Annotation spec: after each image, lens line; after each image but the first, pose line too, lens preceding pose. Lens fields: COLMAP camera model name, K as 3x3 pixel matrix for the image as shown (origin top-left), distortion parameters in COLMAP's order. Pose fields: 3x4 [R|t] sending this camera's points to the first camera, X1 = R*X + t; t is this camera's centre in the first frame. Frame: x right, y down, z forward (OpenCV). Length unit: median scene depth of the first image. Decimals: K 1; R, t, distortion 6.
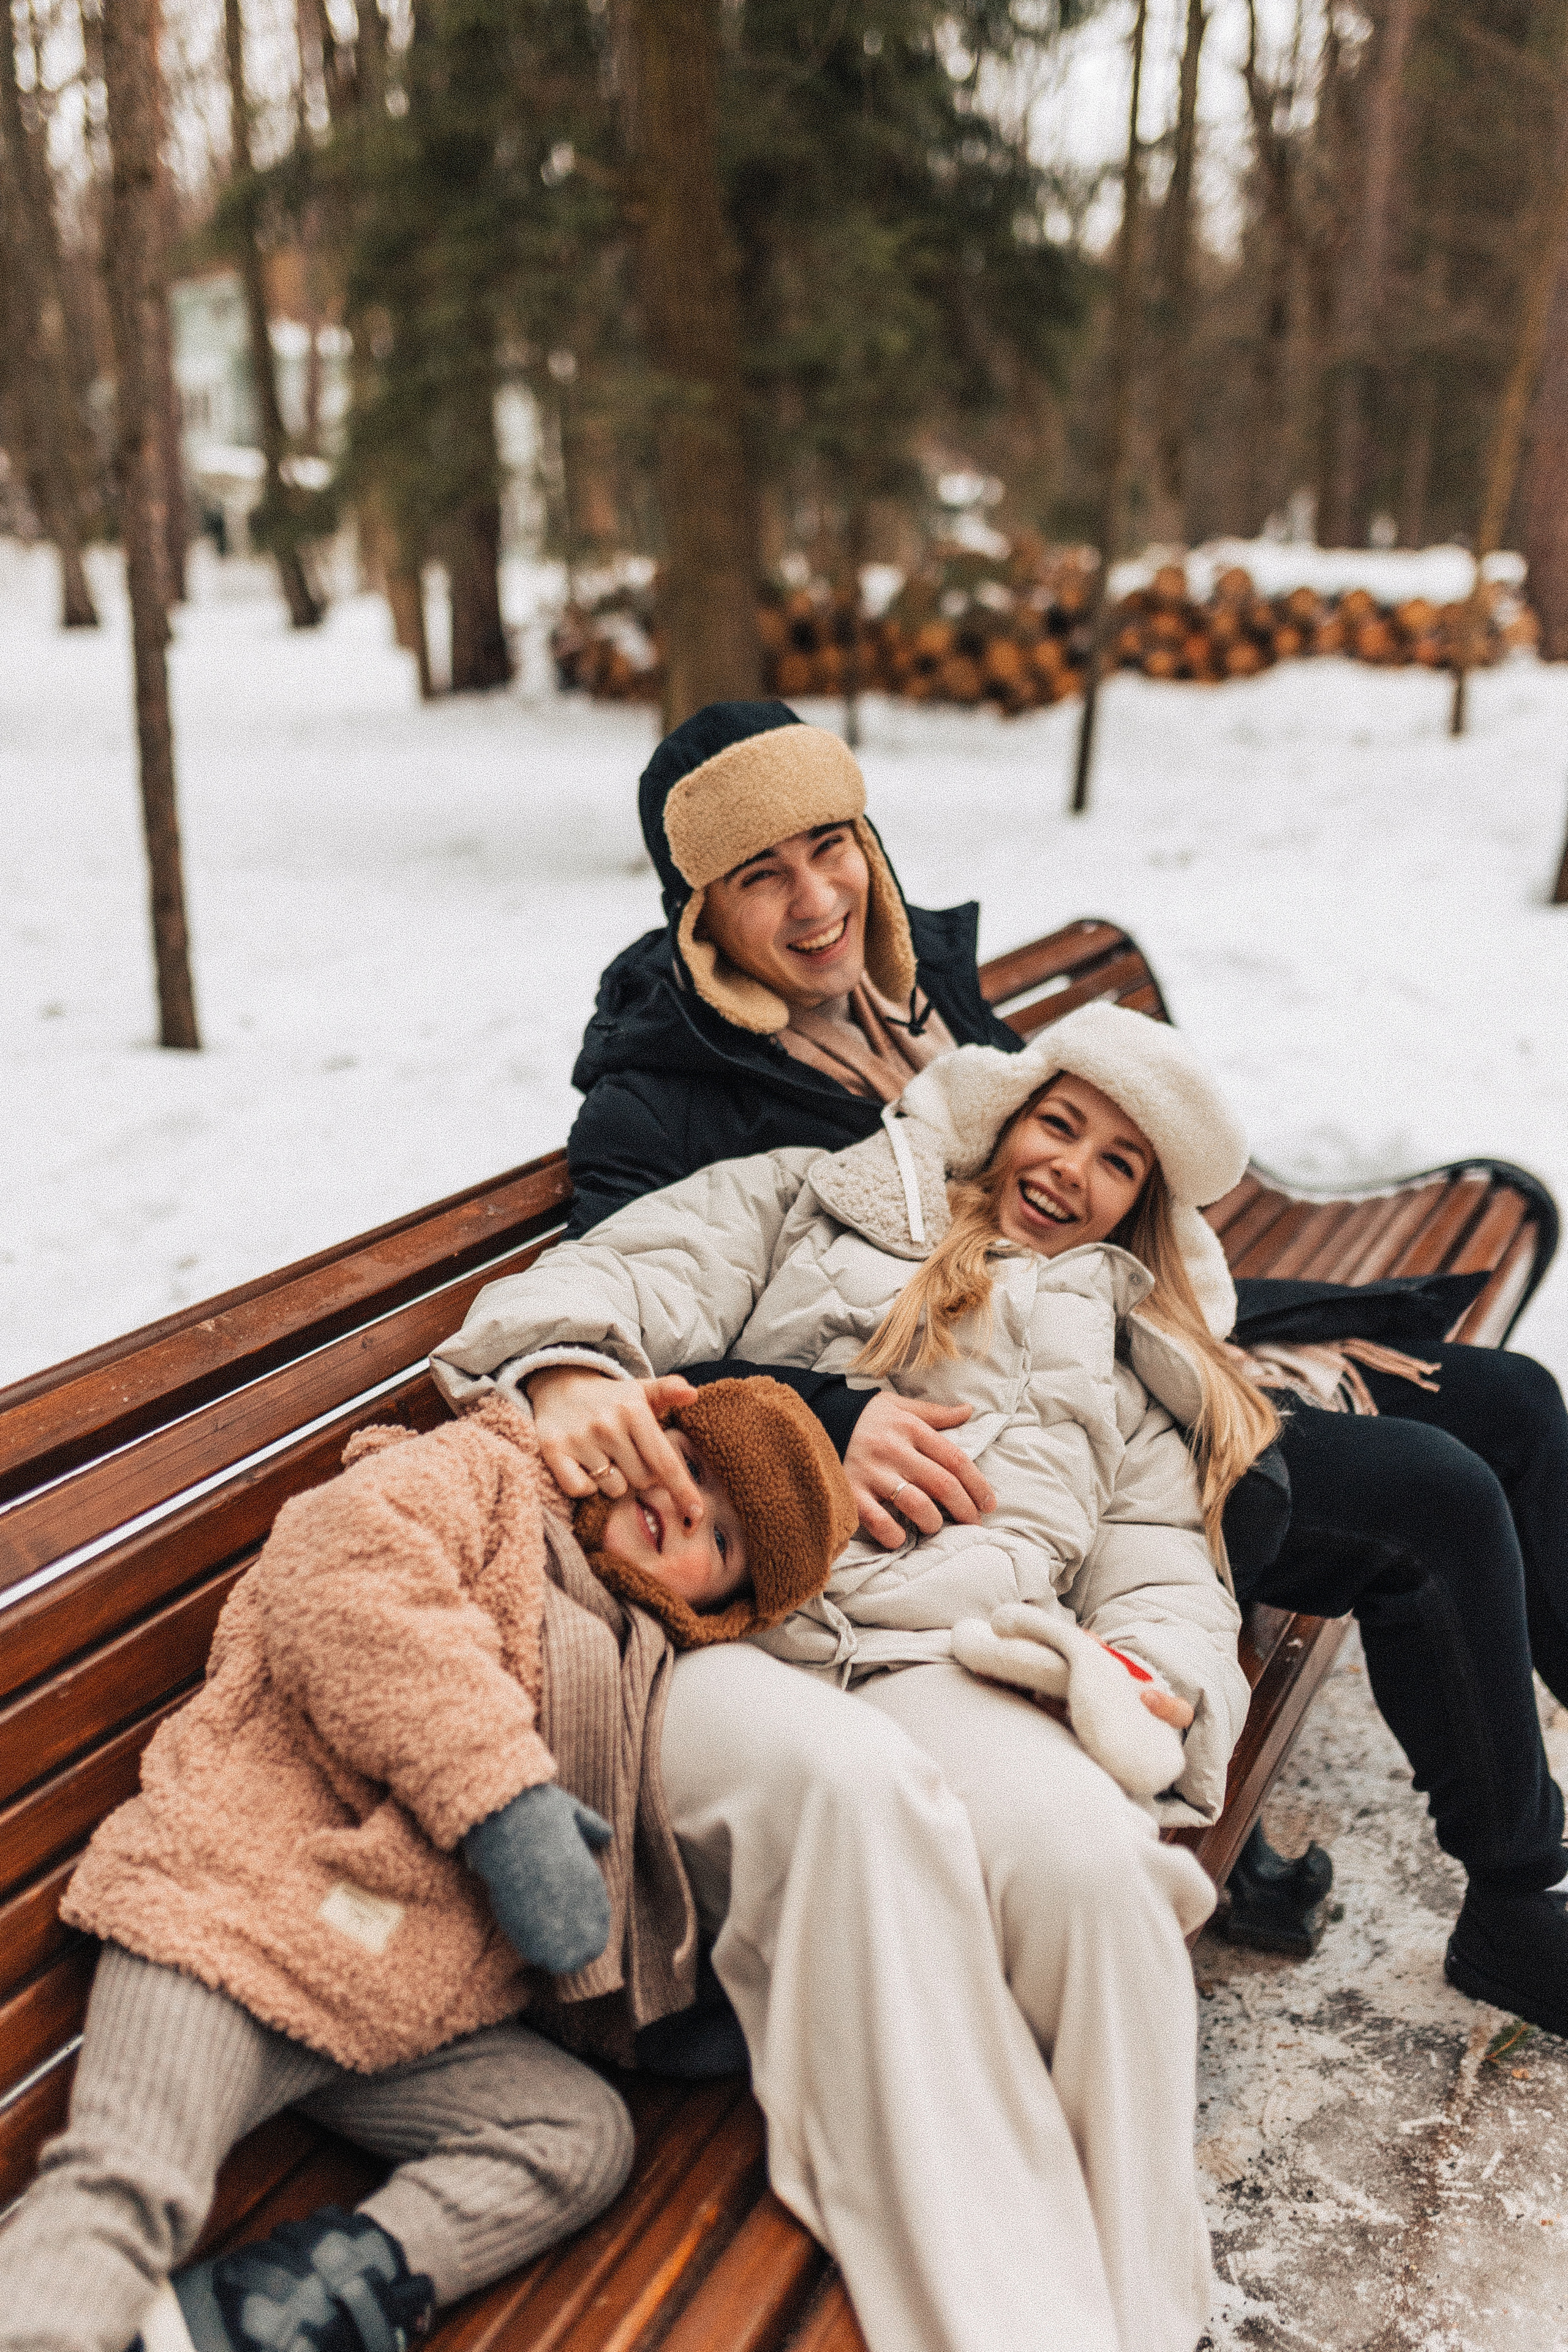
lens RADIAL K [[2233.7, 0, 787.5], [0, 2233.7, 1183.1], [0, 0, 1]] dist [-0.016192, -0.004581]
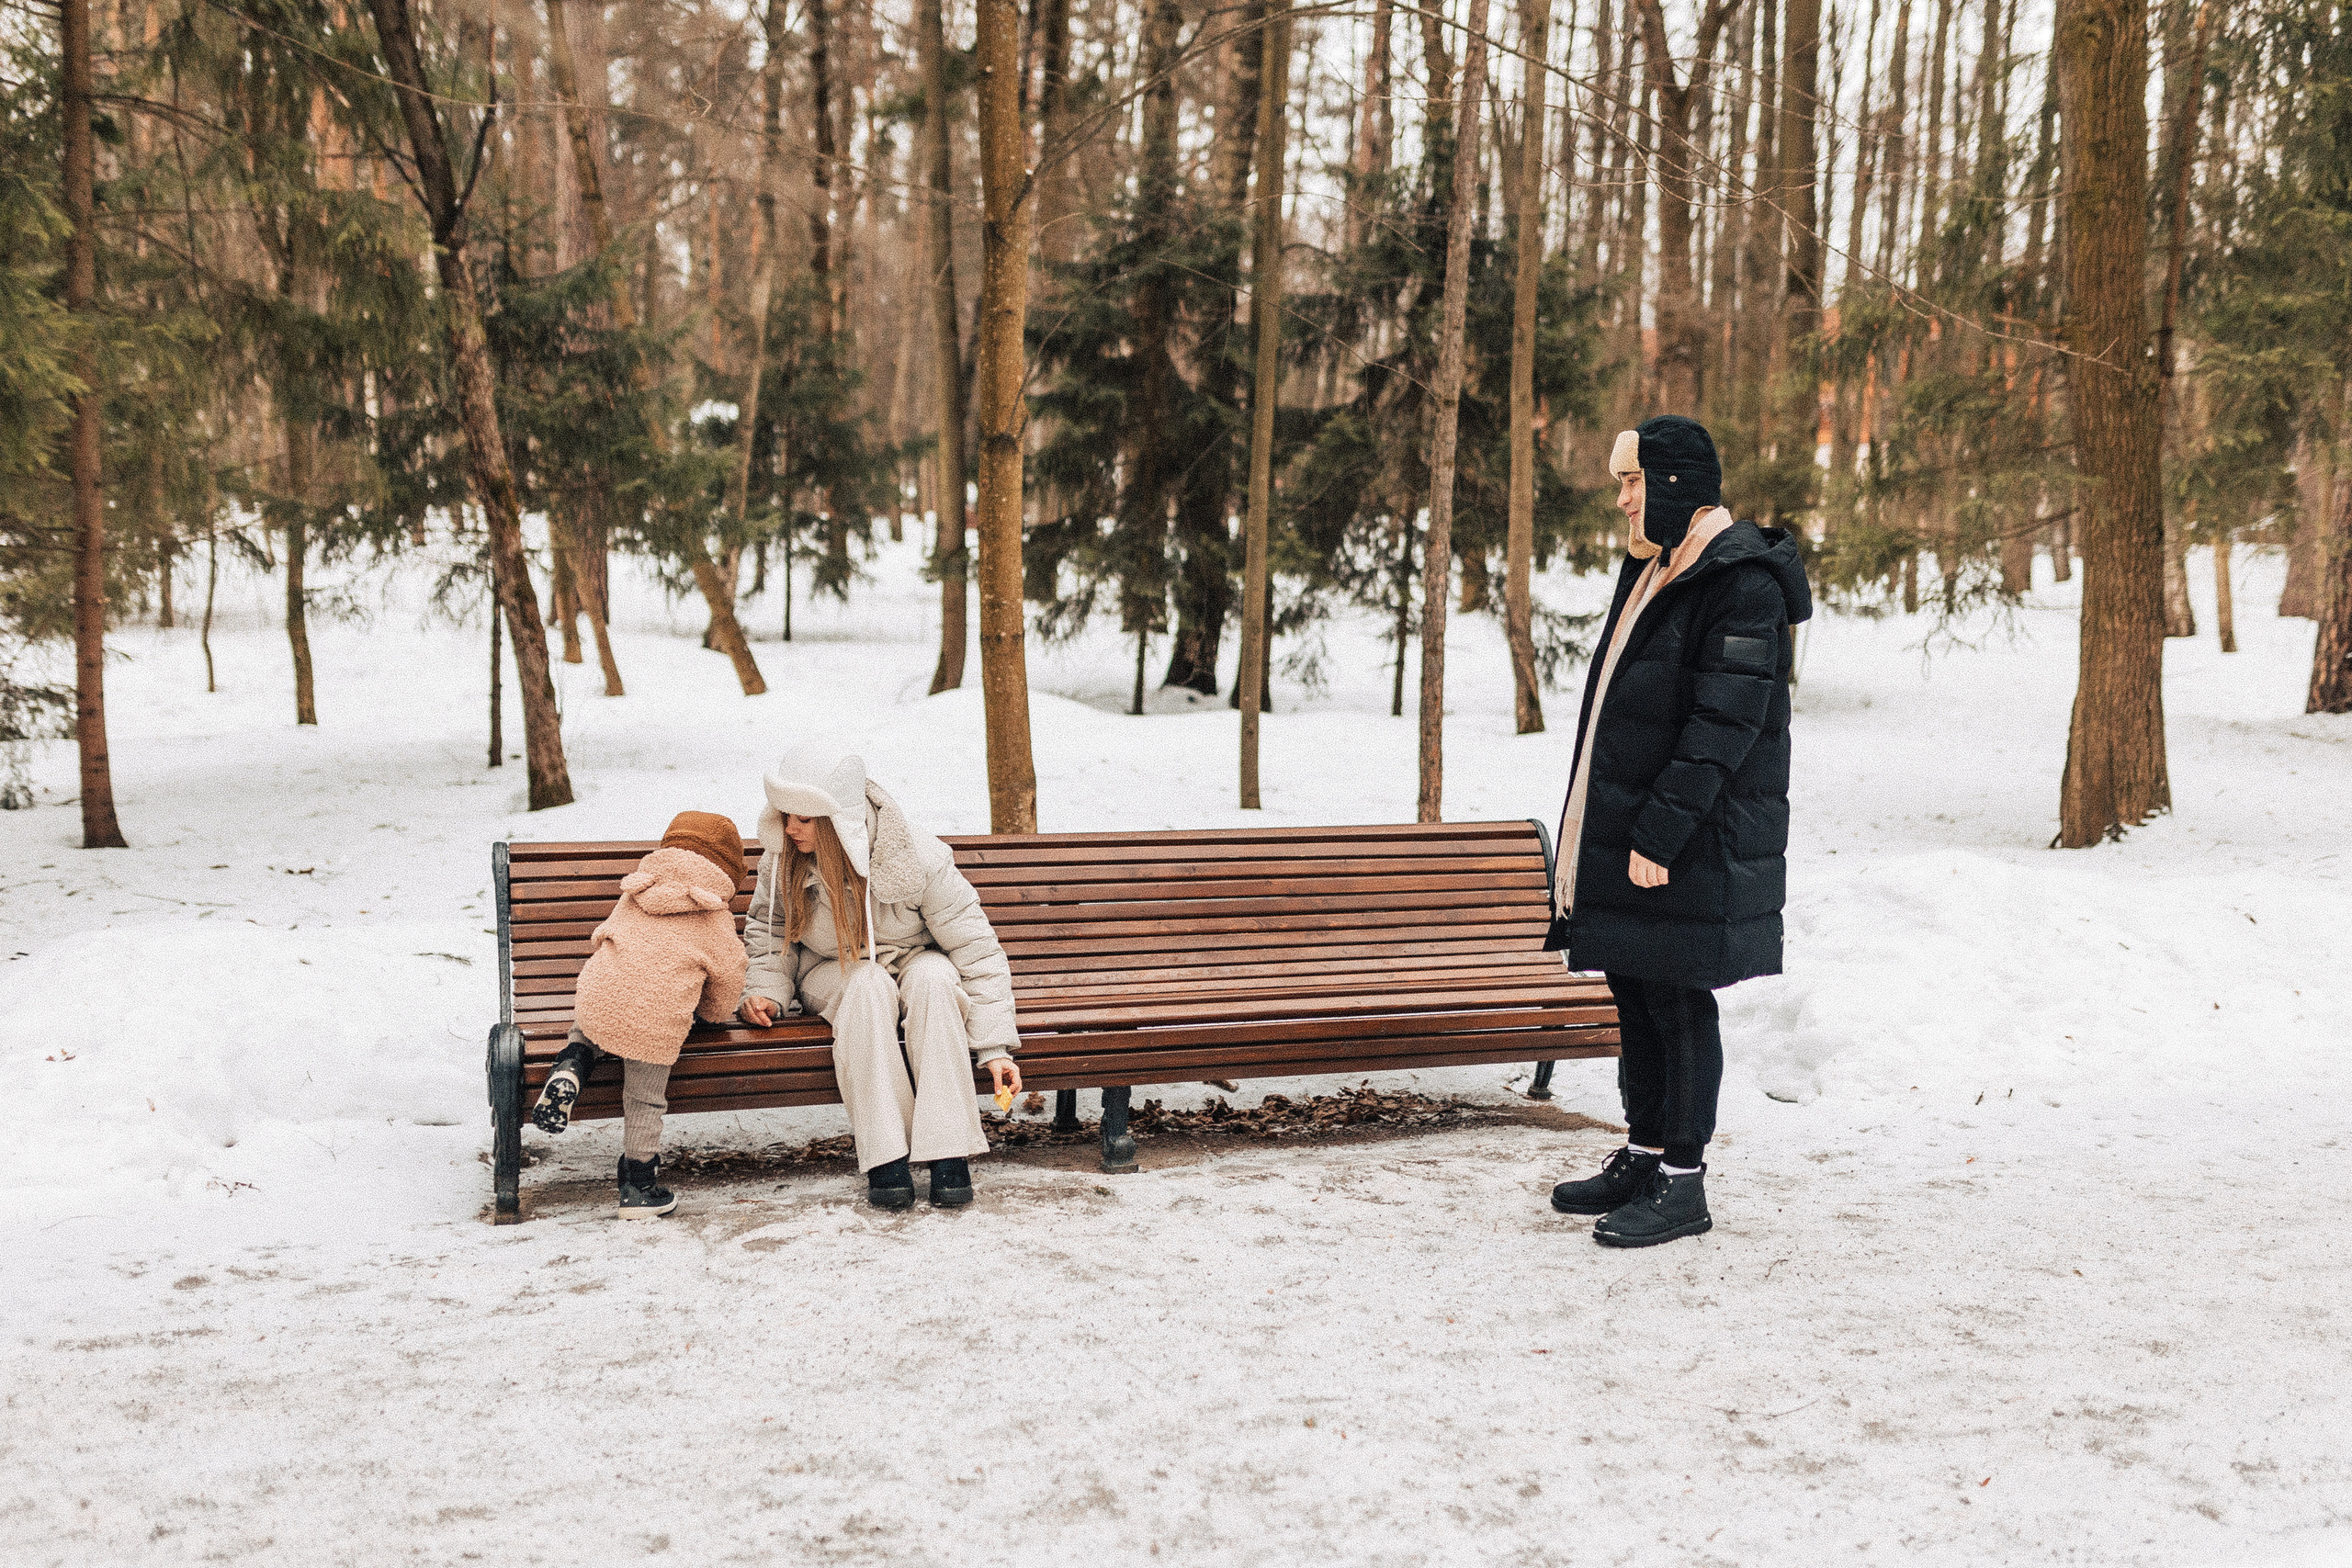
lens RADIAL K [[2284.9, 0, 1176.0], [0, 2284.9, 784.0], [0, 0, 1]] dist [-0.005291, 0.001325]
pose [[0.671086, 0.084989, -0.736492, 2.456800], [-0.209692, 0.974603, -0.078604, 0.115002], [0.711107, 0.207187, 0.671864, -0.897615]]
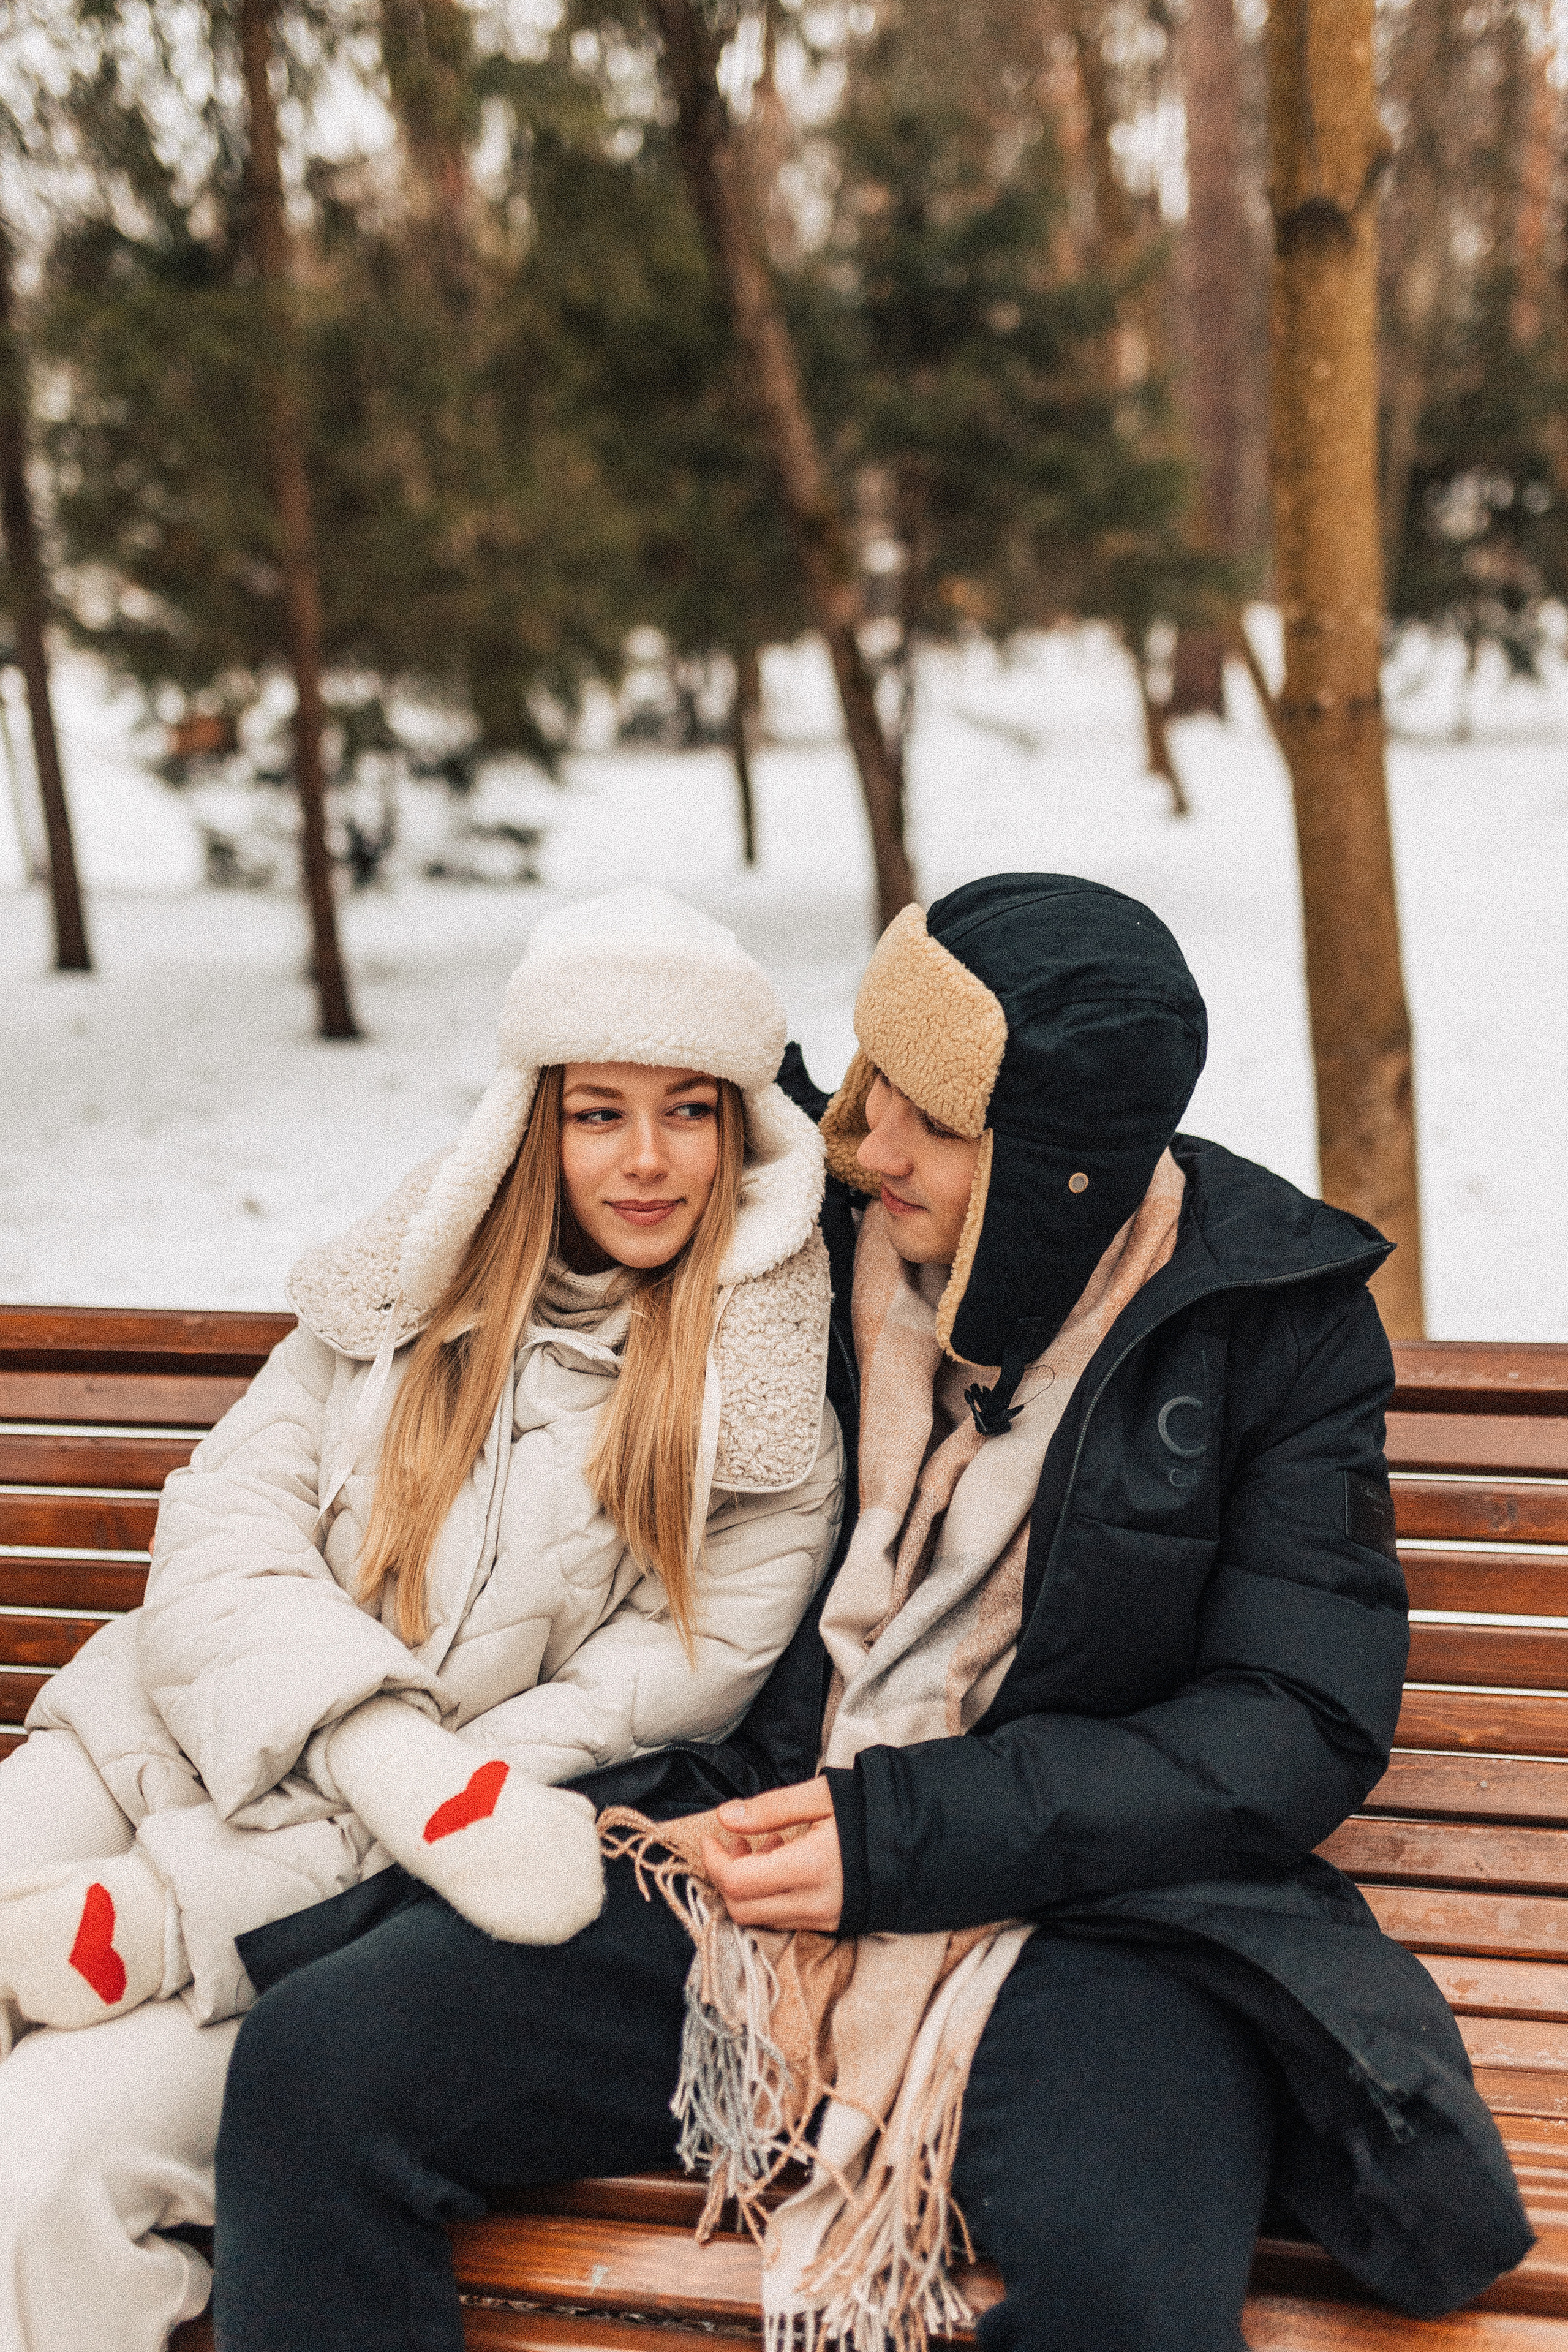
lens RADIAL K [[2233.7, 0, 787.5], [0, 2233.7, 1183.1], [0, 0, 1]] dist [-0.016192, -0.004581]
pose [[0.222579, 0.207772, -0.952517, 0.810679], [-0.219982, 0.962533, 0.158553, -0.230310], [0.949772, 0.174246, 0.259946, 0.830045]]
